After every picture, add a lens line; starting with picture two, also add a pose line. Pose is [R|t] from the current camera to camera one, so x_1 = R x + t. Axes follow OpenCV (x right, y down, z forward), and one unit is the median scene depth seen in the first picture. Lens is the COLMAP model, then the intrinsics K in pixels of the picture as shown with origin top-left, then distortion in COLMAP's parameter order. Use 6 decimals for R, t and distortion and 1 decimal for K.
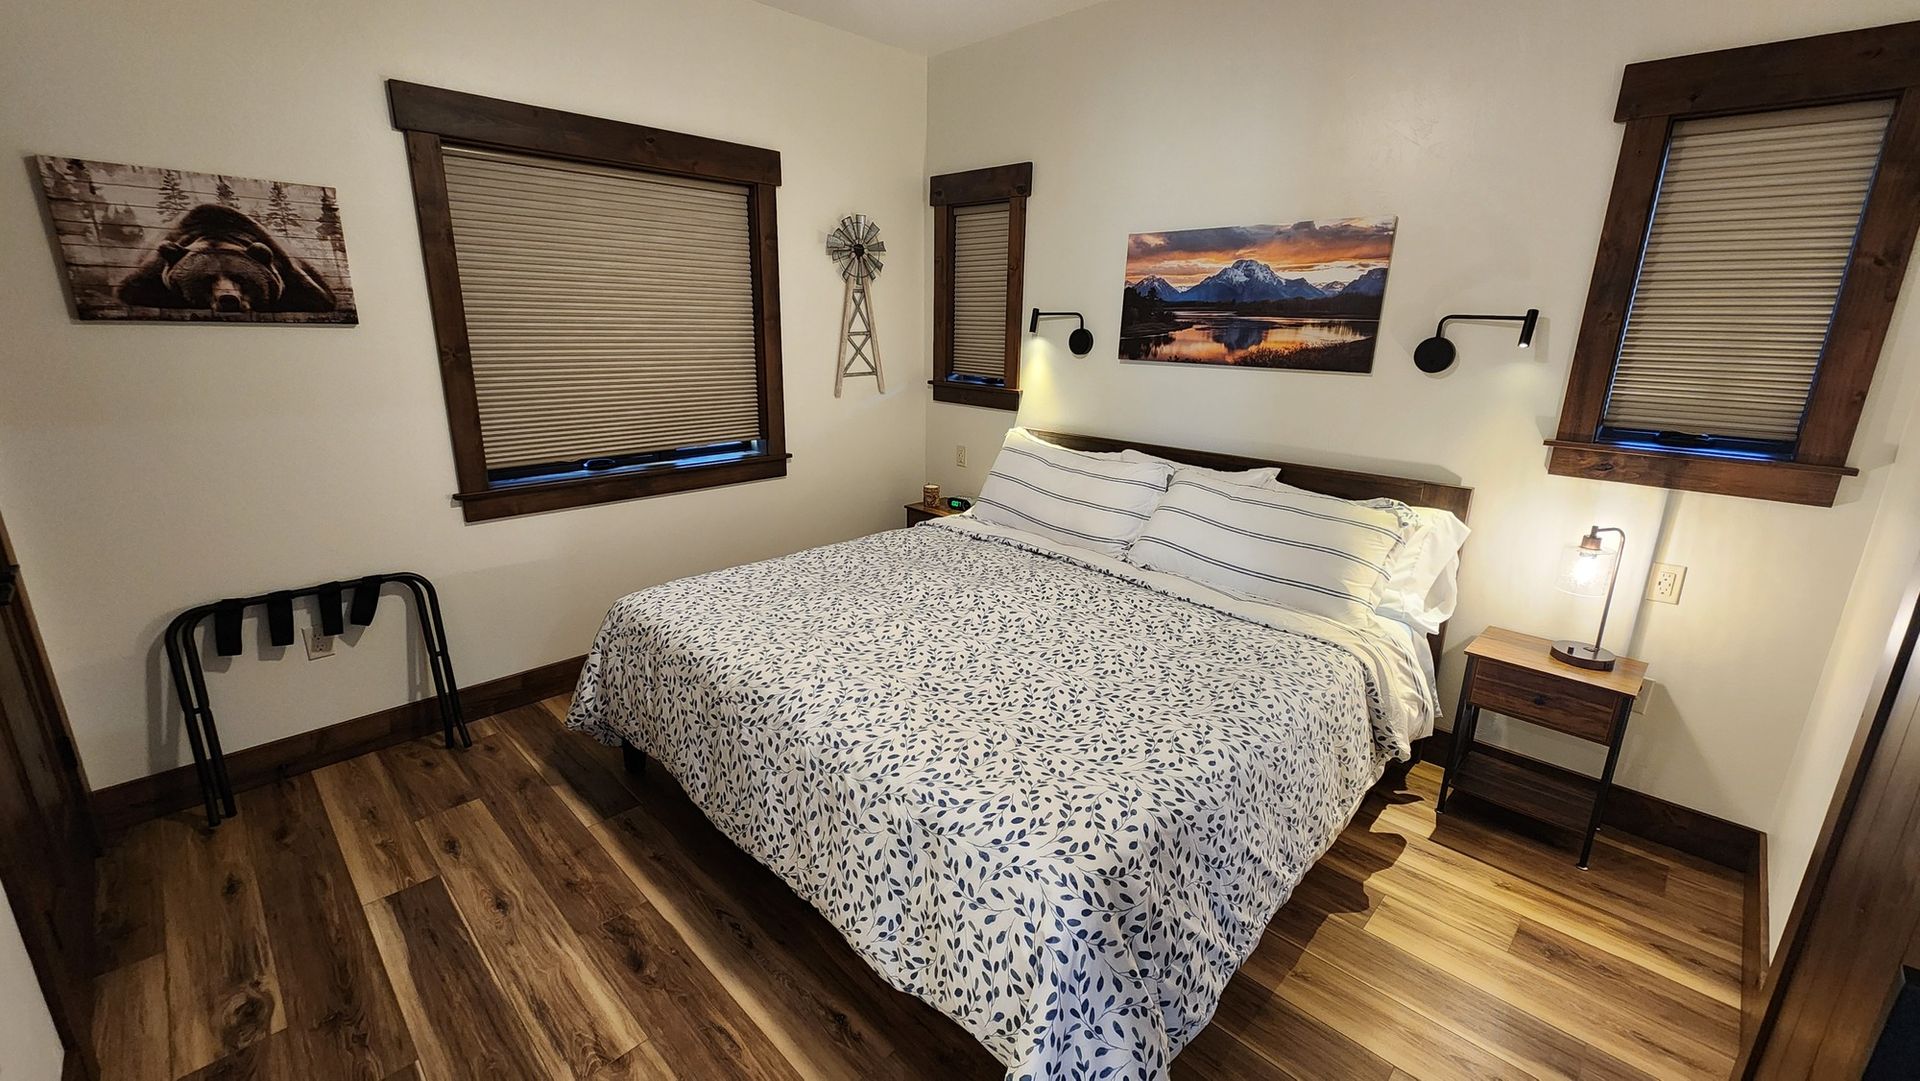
lens RADIAL K [[779.7, 0, 957.2], [0, 779.7, 547.7], [0, 0, 1]] dist [0.000852, -0.002124]
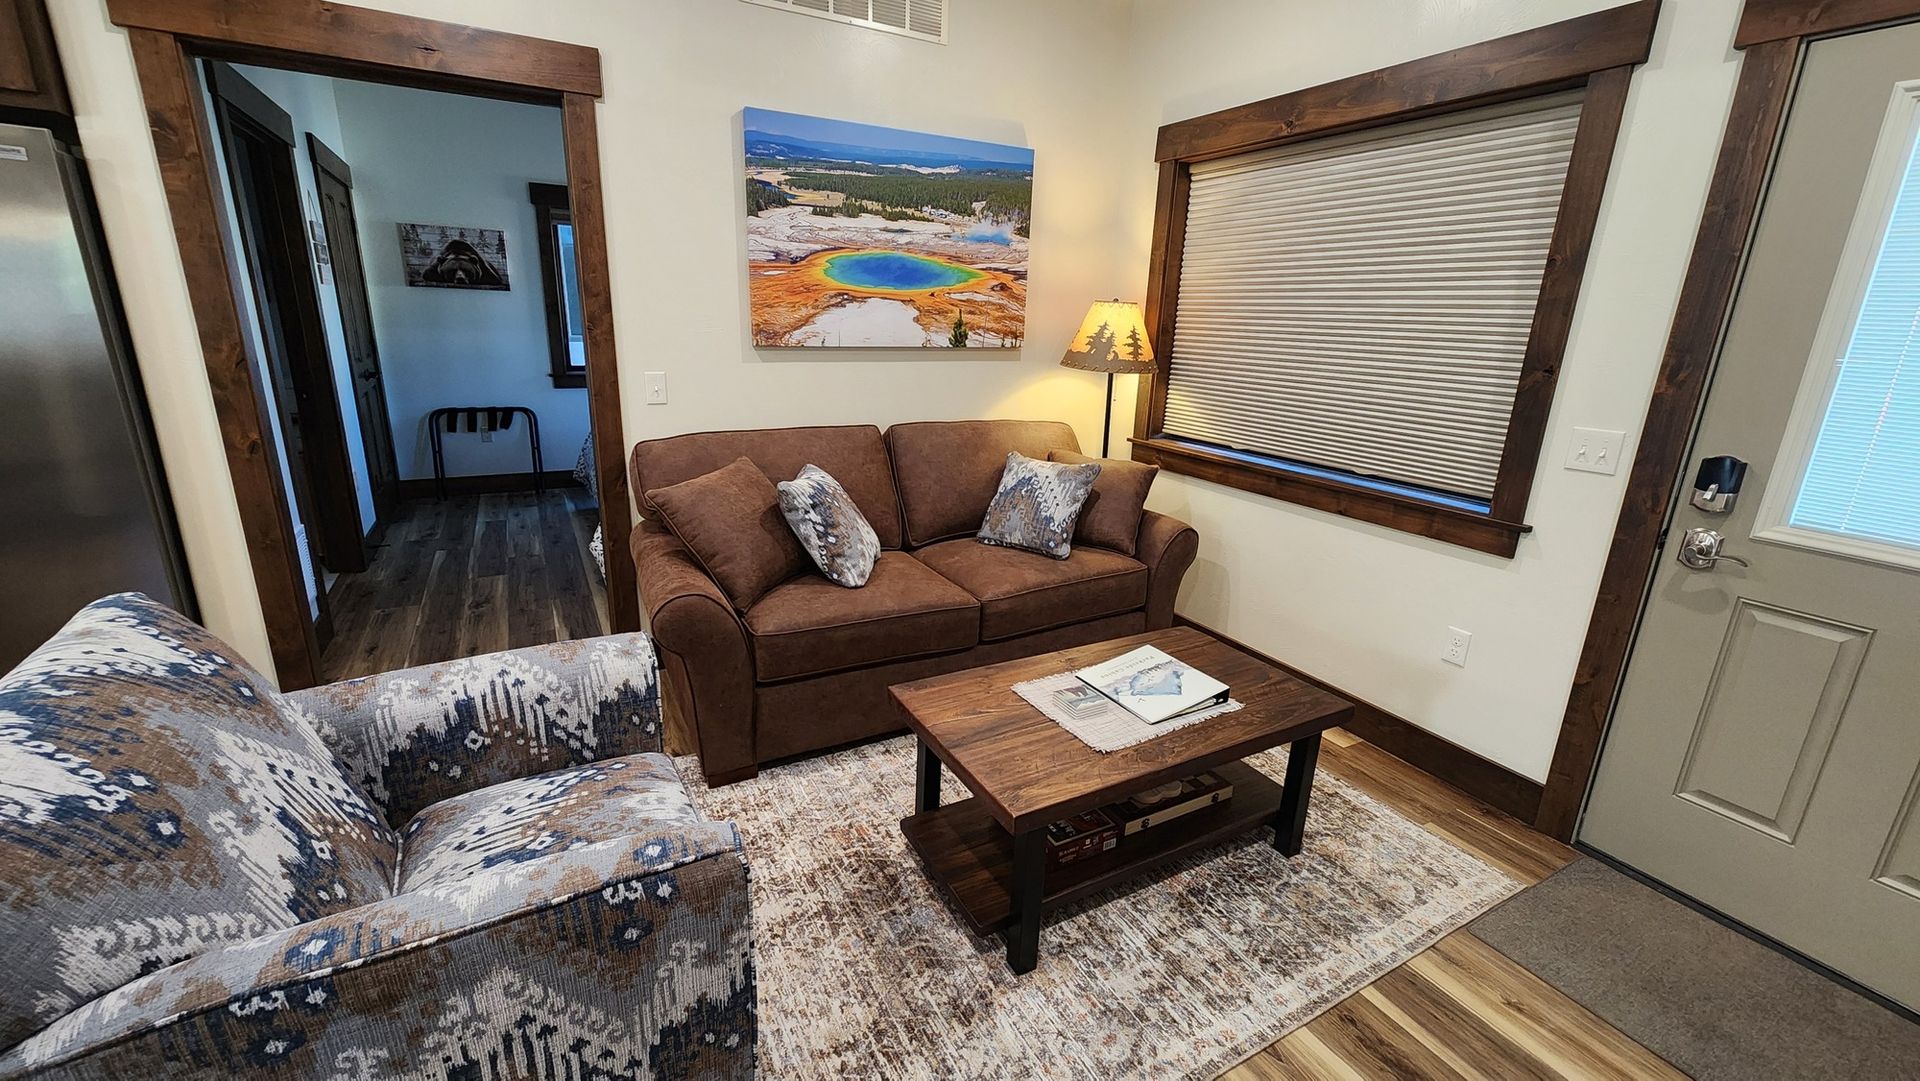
lens RADIAL K [[779.7, 0, 944.9], [0, 779.7, 536.2], [0, 0, 1]] dist [0.000852, -0.002124]
pose [[0.956042, 0.087329, -0.279925, 1.044519], [-0.087061, 0.996113, 0.013419, 0.261332], [0.280009, 0.011541, 0.959928, -0.744739]]
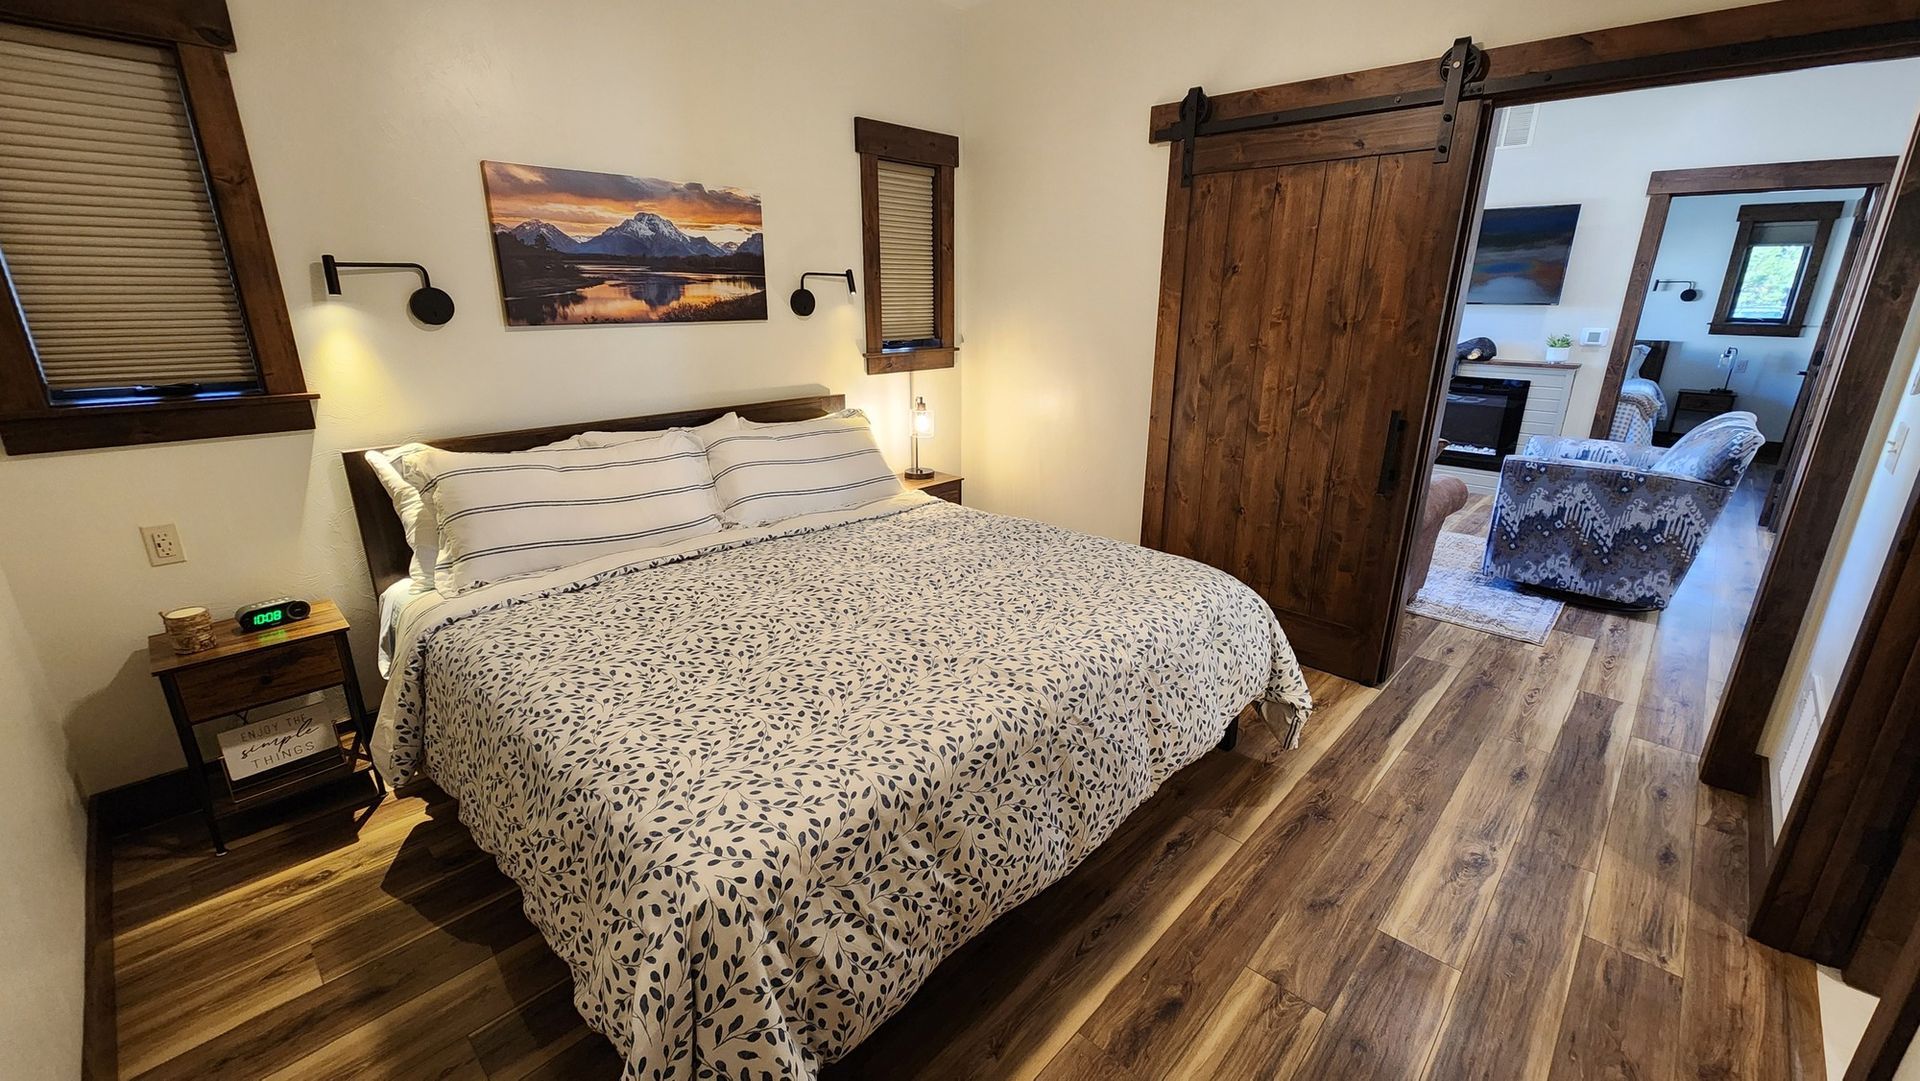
lens RADIAL K [[779.7, 0, 954.2], [0, 779.7, 543.8], [0, 0, 1]] dist [0.000852, -0.002124]
pose [[-0.023994, -0.325169, 0.945351, -0.757978], [0.274958, 0.907008, 0.318959, -0.214673], [-0.961157, 0.267585, 0.067645, 0.728041]]
